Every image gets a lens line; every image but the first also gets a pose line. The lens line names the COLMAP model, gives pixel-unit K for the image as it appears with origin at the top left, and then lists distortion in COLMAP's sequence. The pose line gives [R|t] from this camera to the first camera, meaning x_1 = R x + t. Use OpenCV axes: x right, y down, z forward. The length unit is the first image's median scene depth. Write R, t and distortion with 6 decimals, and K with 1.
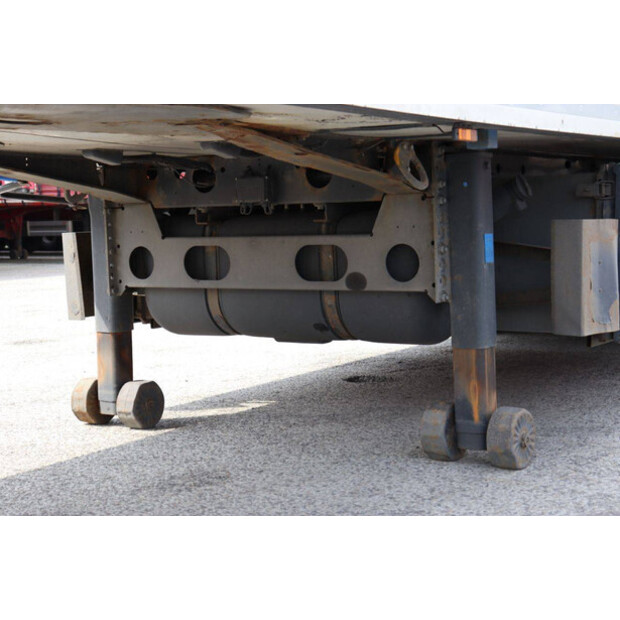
lens RADIAL K [[1206.0, 0, 310.0], [0, 1206.0, 310.0], [0, 0, 1]] dist [0.332606, -0.156234]
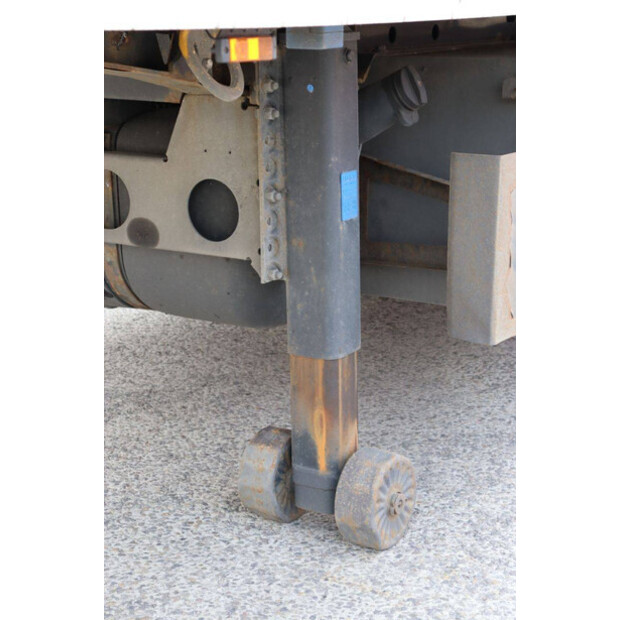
lens RADIAL K [[1288.5, 0, 310.0], [0, 1288.5, 310.0], [0, 0, 1]] dist [0.285213, 0.198475]
pose [[0.999574, 0.017844, 0.023110, 0.113545], [-0.021483, 0.985504, 0.168289, -0.102263], [-0.019772, -0.168713, 0.985467, 0.356796]]
